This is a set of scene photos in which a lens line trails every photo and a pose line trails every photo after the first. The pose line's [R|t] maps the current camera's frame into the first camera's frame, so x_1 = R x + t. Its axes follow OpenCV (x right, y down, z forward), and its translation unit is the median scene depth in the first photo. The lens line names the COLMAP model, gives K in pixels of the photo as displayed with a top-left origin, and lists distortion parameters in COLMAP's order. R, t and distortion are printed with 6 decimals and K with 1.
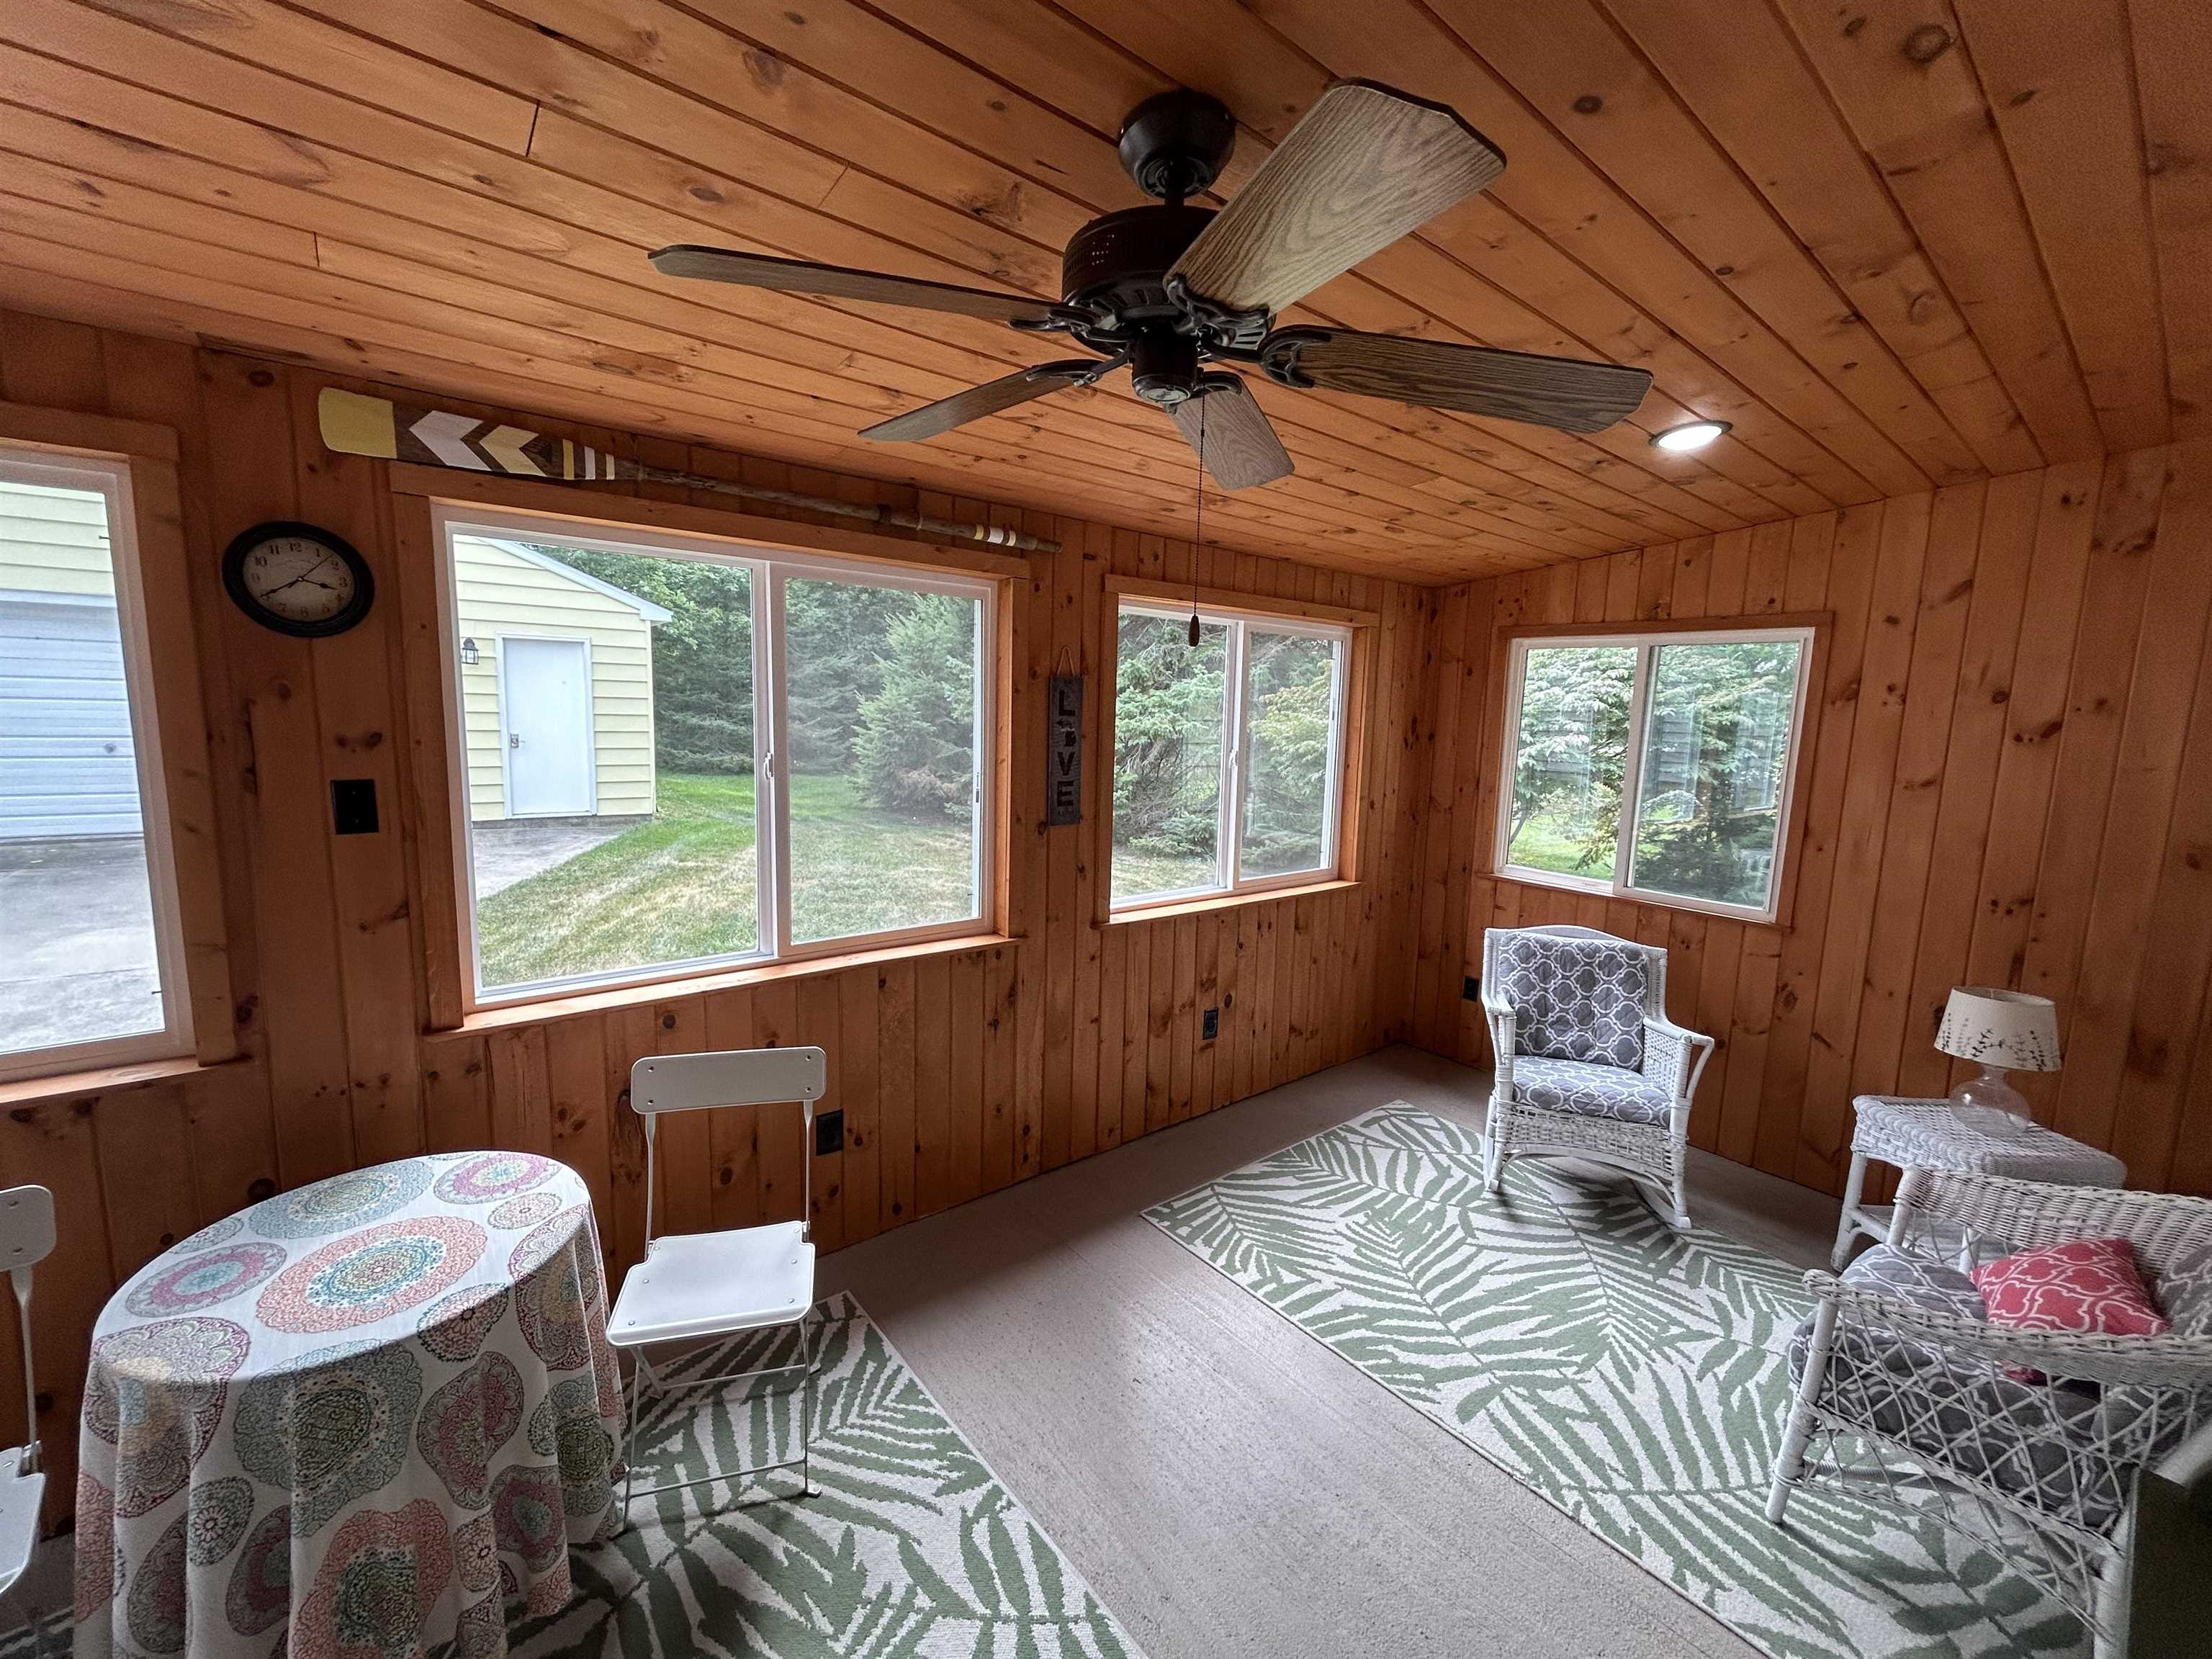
lens RADIAL K [[888.9, 0, 1096.3], [0, 888.9, 825.6], [0, 0, 1]] dist [-0.000519, 0.000169]
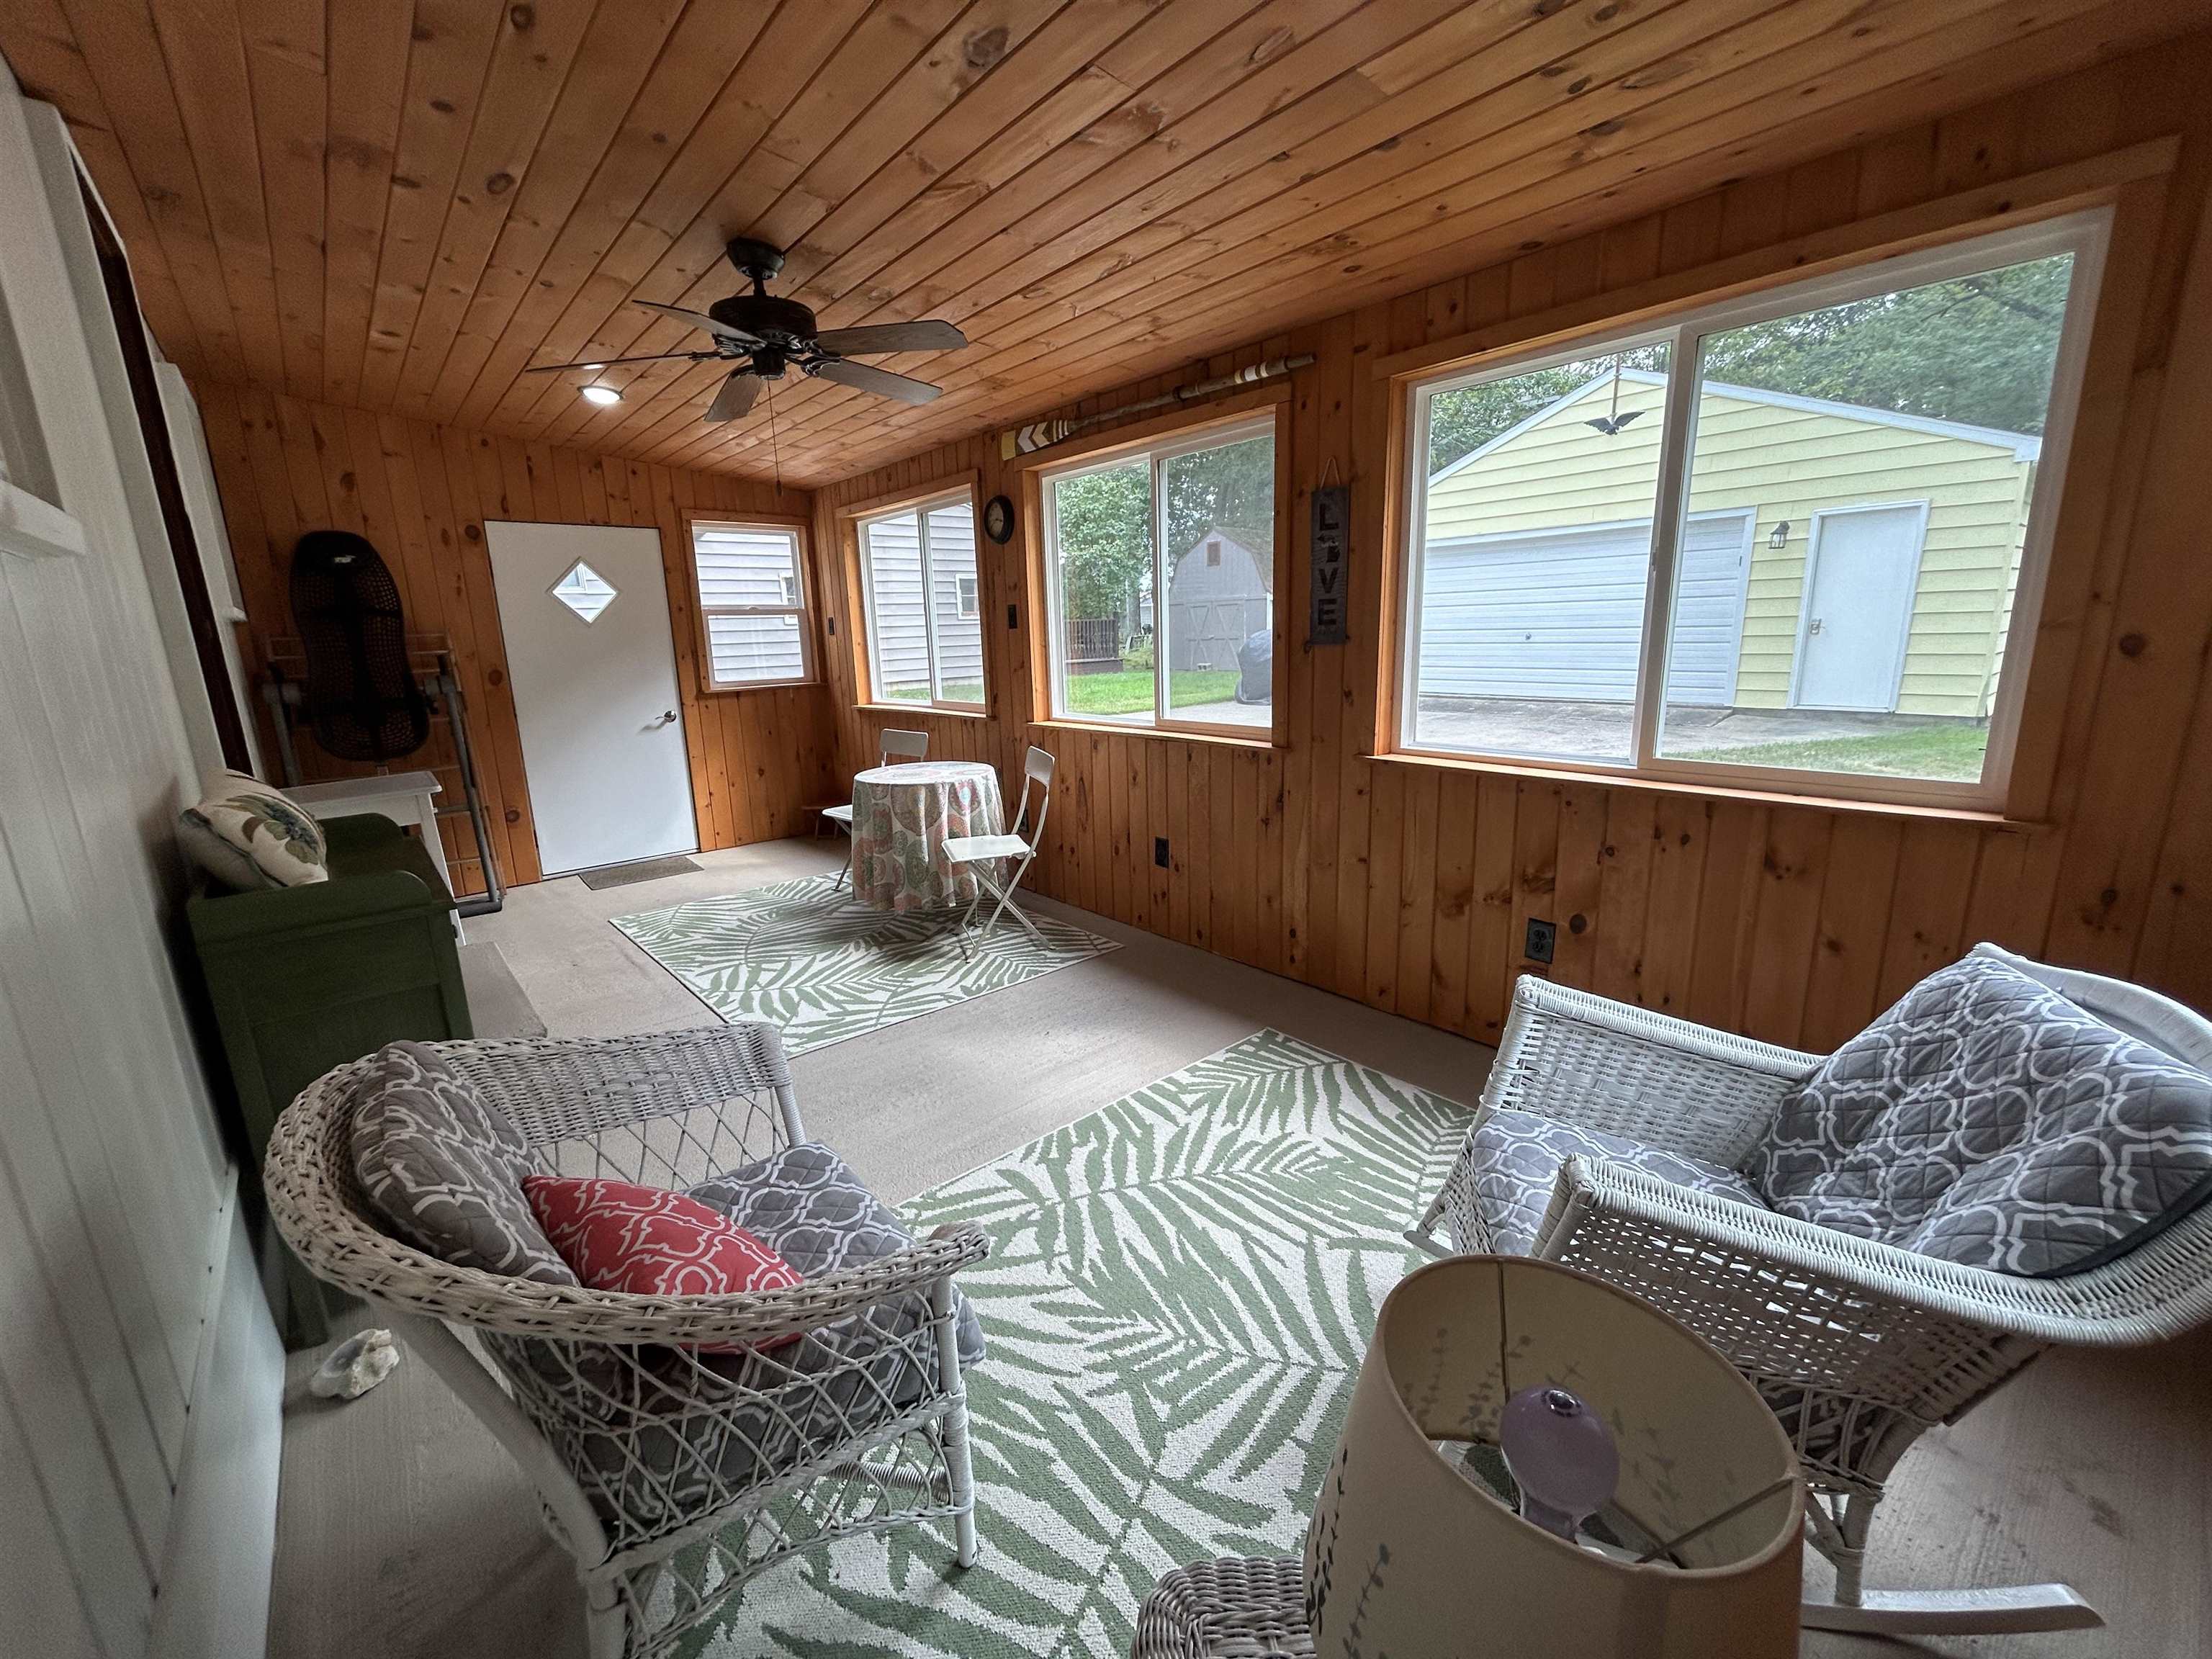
lens RADIAL K [[878.7, 0, 1105.1], [0, 878.7, 820.3], [0, 0, 1]] dist [-0.001120, 0.000197]
pose [[0.042220, 0.185940, -0.981654, 1.071507], [-0.097298, 0.978625, 0.181182, 0.042197], [0.994359, 0.087864, 0.059409, 0.800138]]
